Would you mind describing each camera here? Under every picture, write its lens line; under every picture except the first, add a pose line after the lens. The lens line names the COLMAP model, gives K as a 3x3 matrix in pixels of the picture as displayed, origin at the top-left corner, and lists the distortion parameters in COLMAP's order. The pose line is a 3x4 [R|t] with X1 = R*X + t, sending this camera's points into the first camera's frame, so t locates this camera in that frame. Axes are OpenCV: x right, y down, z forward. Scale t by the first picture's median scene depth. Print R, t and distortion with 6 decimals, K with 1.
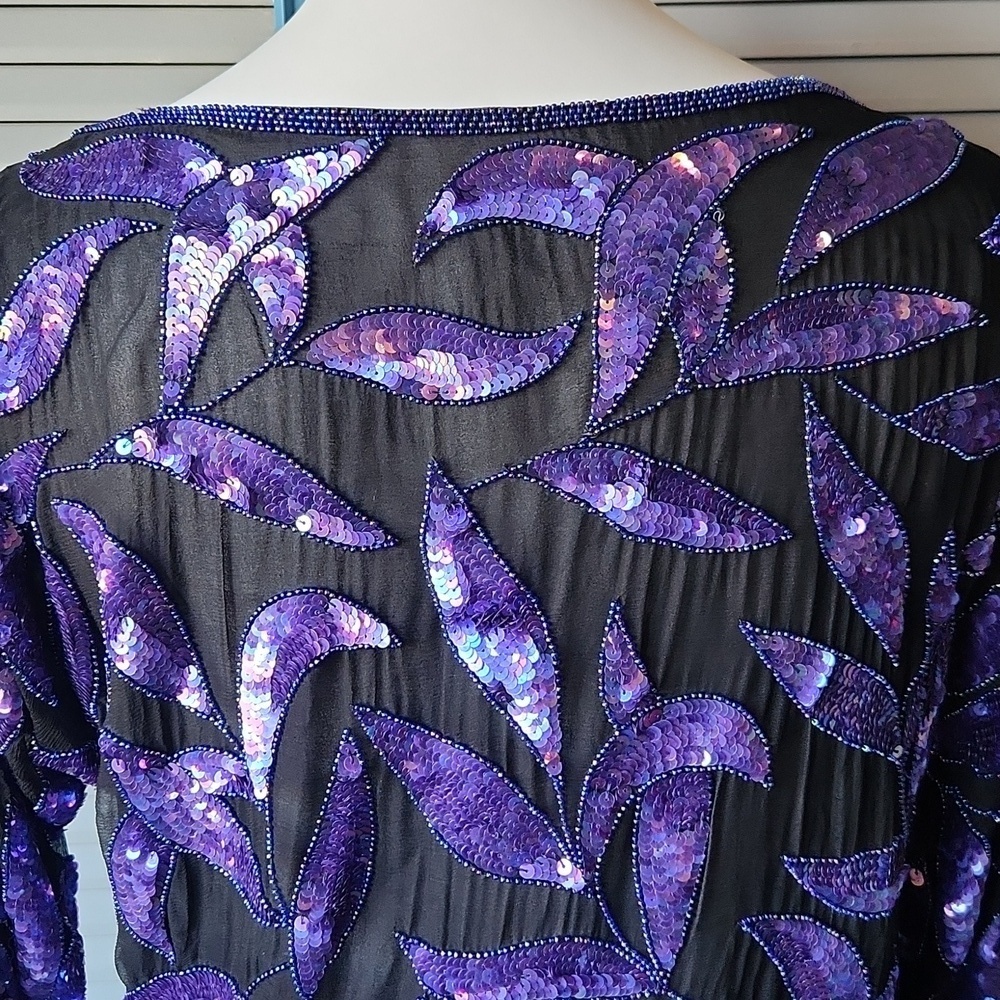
lens RADIAL K [[1486.1, 0, 496.9], [0, 1486.1, 475.1], [0, 0, 1]] dist [0.077883, 0.000000]
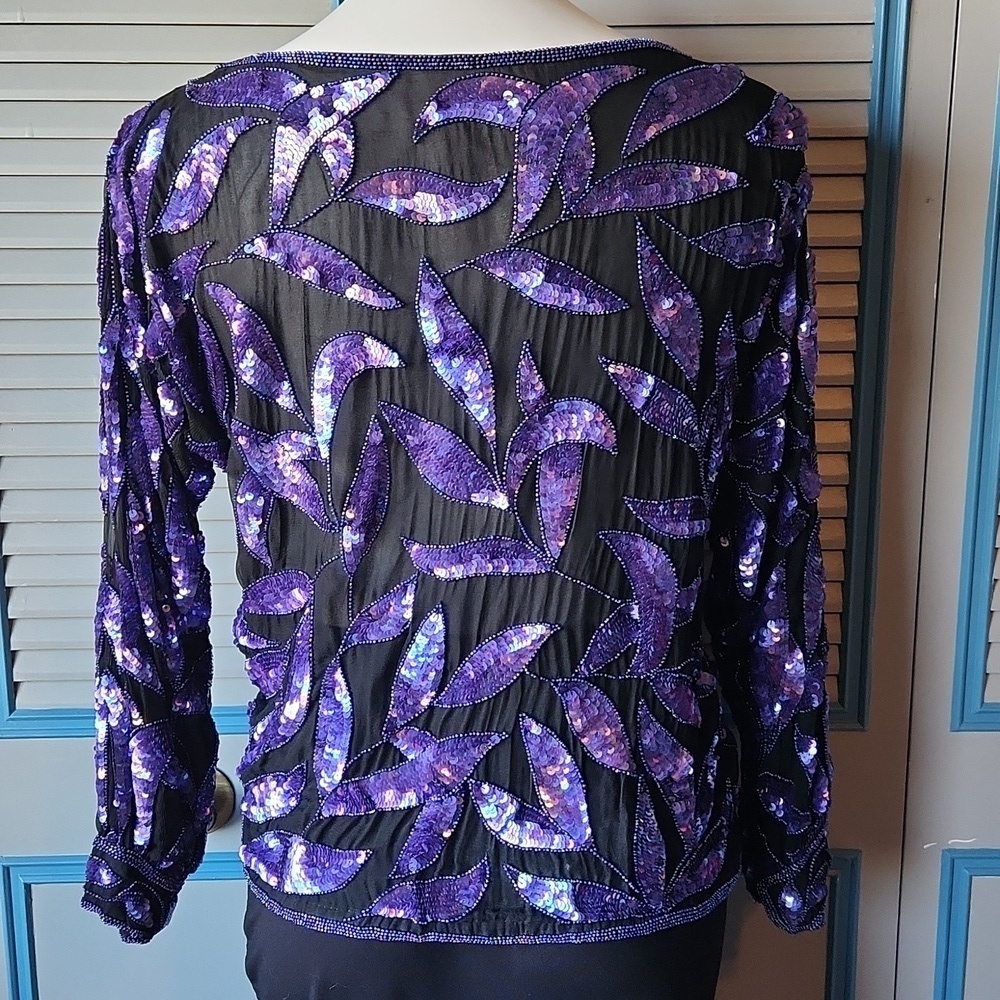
lens RADIAL K [[1486.1, 0, 497.0], [0, 1486.1, 506.4], [0, 0, 1]] dist [0.077883, 0.000000]
pose [[0.999701, 0.015052, -0.019249, 0.079445], [-0.014077, 0.998659, 0.049823, 0.188088], [0.019973, -0.049537, 0.998573, -0.748511]]
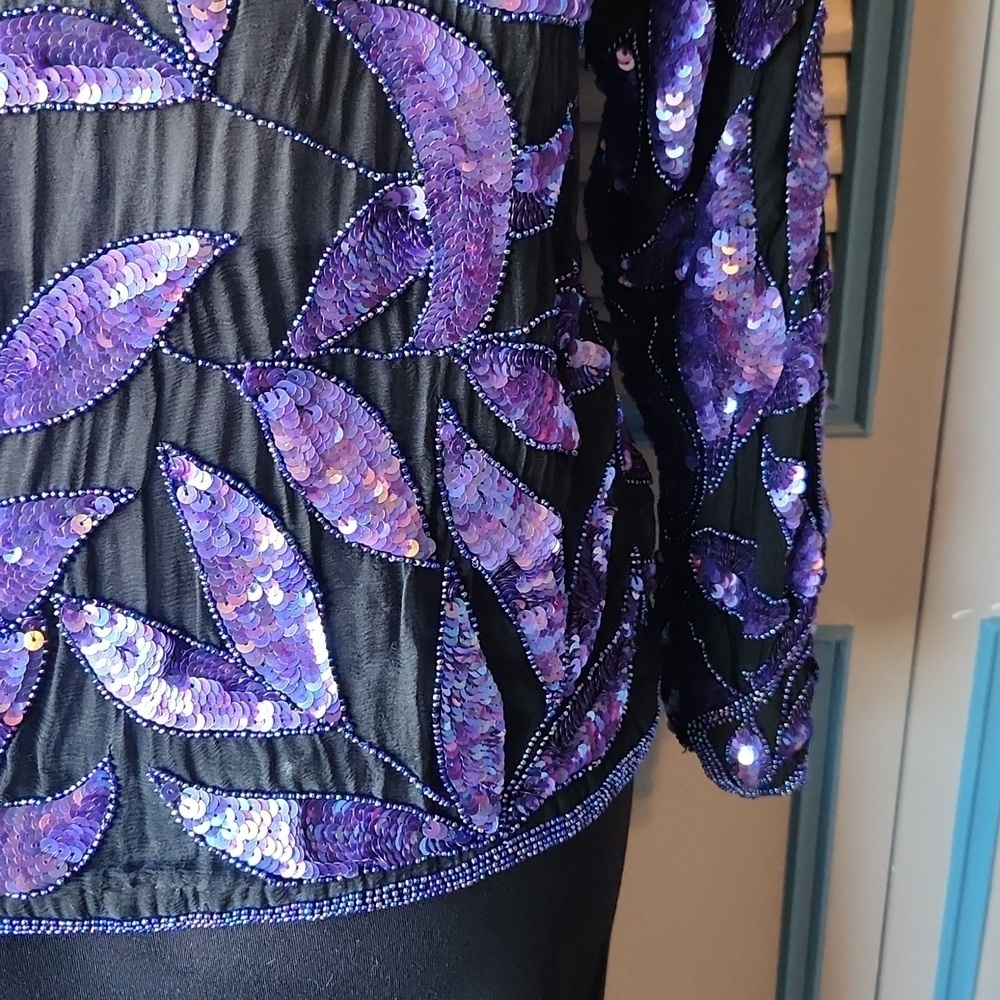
lens RADIAL K [[1486.1, 0, 481.4], [0, 1486.1, 485.4], [0, 0, 1]] dist [0.077883, 0.000000]
pose [[0.999459, -0.017151, 0.028079, 0.224055], [0.009988, 0.971273, 0.237760, 0.363811], [-0.031350, -0.237351, 0.970918, 0.266805]]
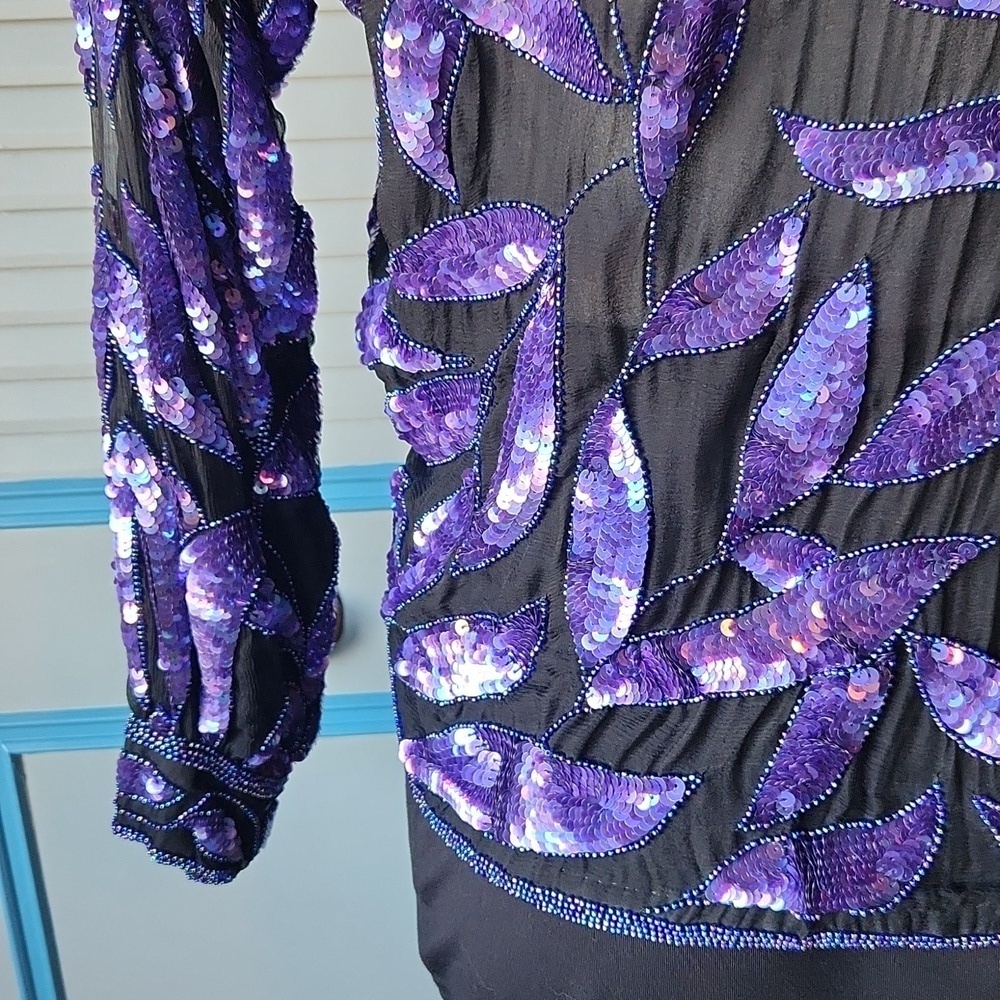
lens RADIAL K [[1486.1, 0, 505.4], [0, 1486.1, 498.4], [0, 0, 1]] dist [0.077883, 0.000000]
pose [[0.999837, -0.014582, -0.010611, -0.205065], [0.016714, 0.970219, 0.241651, 0.321632], [0.006771, -0.241789, 0.970305, 0.219504]]
